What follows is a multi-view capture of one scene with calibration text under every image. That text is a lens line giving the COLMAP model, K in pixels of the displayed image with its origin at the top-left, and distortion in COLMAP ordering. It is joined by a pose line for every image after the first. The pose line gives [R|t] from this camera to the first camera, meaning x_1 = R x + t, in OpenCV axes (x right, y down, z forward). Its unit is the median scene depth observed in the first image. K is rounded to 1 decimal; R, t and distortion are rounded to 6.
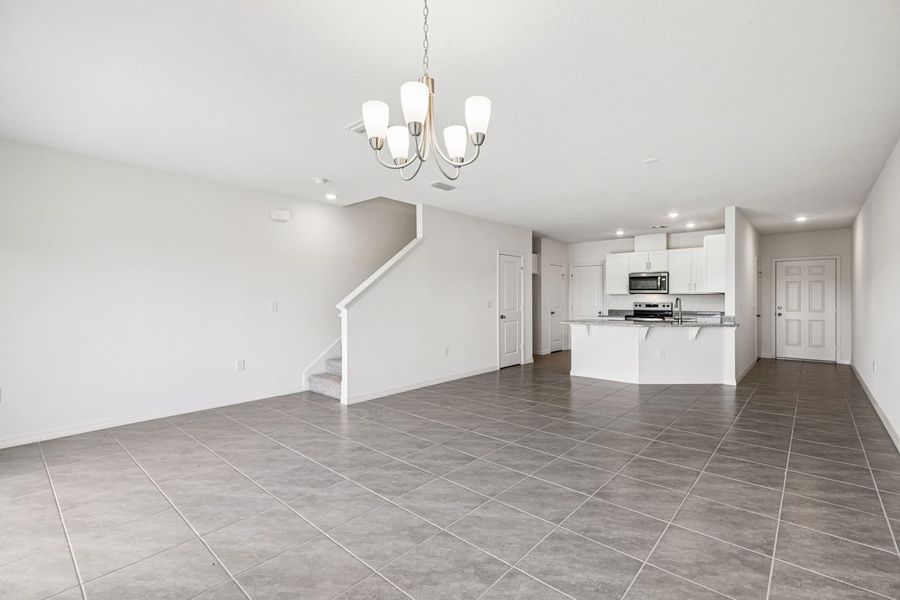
lens RADIAL K [[399.6, 0, 455.9], [0, 399.6, 302.4], [0, 0, 1]] dist [0.008024, 0.000282]
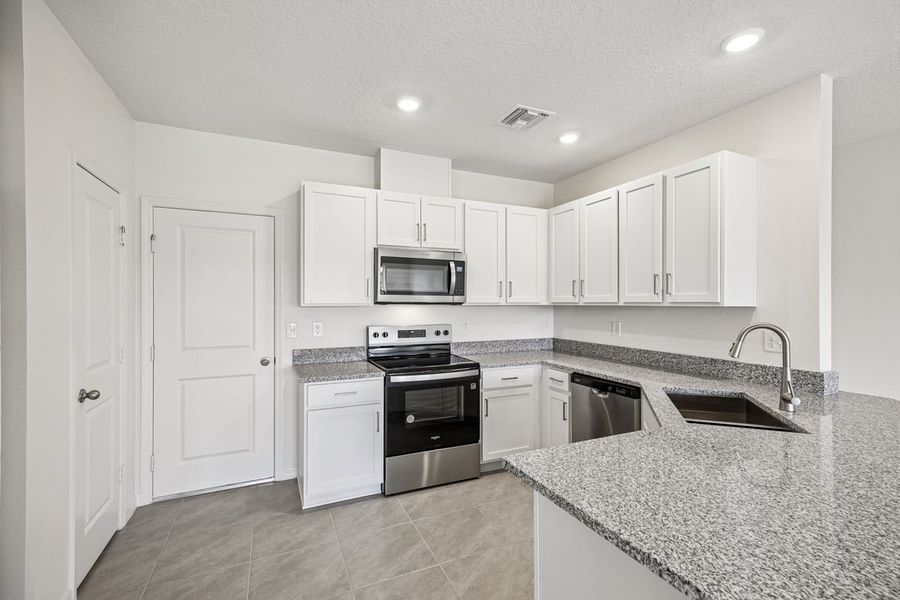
lens RADIAL K [[399.6, 0, 455.9], [0, 399.6, 302.4], [0, 0, 1]] dist [0.008024, 0.000282]
pose [[0.400700, 0.001301, 0.916209, 0.138909], [0.002897, 0.999992, -0.002687, -0.022052], [-0.916205, 0.003731, 0.400693, 0.804147]]
